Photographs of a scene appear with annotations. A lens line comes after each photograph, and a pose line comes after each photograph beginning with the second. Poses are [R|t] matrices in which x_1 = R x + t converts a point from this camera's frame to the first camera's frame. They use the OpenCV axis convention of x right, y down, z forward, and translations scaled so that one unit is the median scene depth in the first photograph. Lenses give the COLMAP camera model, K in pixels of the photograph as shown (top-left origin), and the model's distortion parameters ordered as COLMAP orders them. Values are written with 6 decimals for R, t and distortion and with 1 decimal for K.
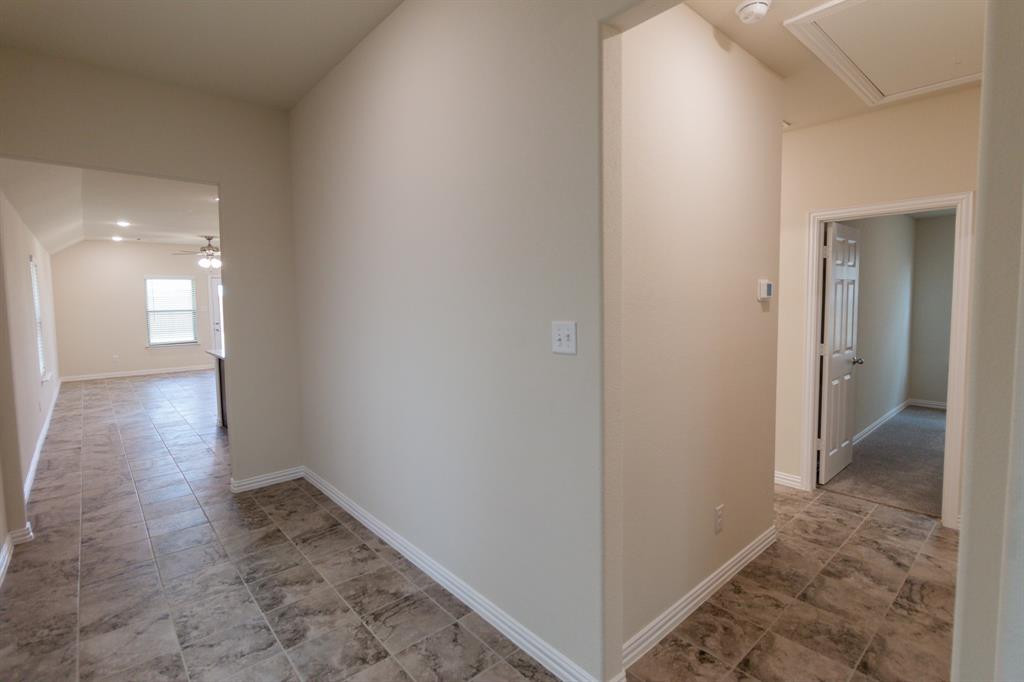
lens RADIAL K [[495.5, 0, 512.0], [0, 495.5, 341.0], [0, 0, 1]] dist [-0.001228, -0.000507]
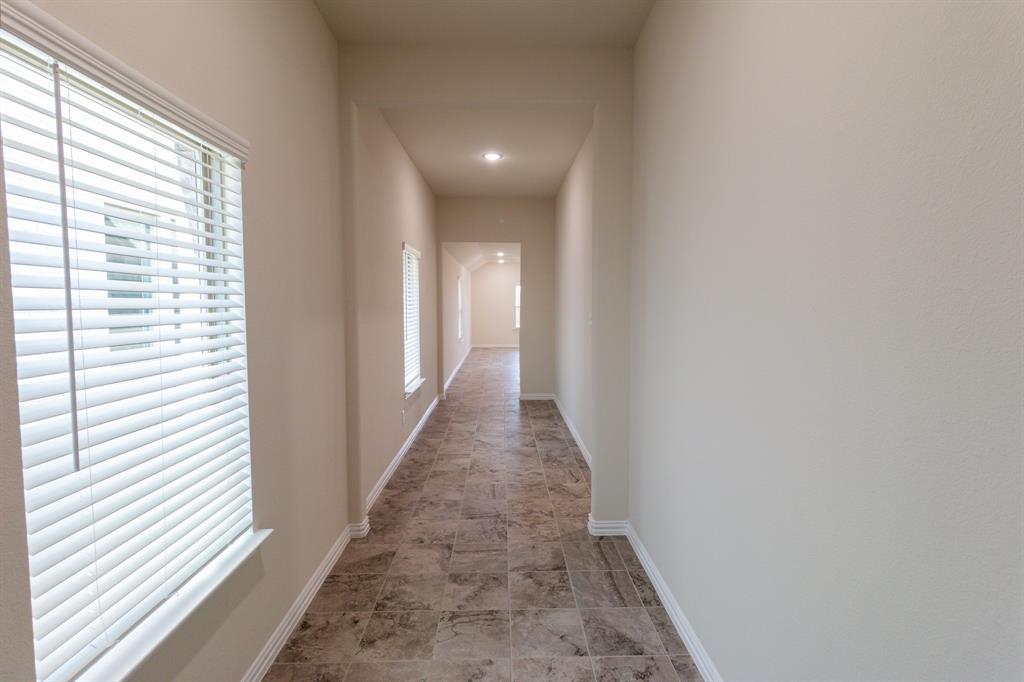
lens RADIAL K [[526.1, 0, 516.3], [0, 526.1, 331.7], [0, 0, 1]] dist [0.002373, -0.000560]
pose [[0.769917, 0.044158, -0.636615, 0.492108], [-0.056487, 0.998403, 0.000939, 0.028262], [0.635640, 0.035237, 0.771181, -0.411515]]
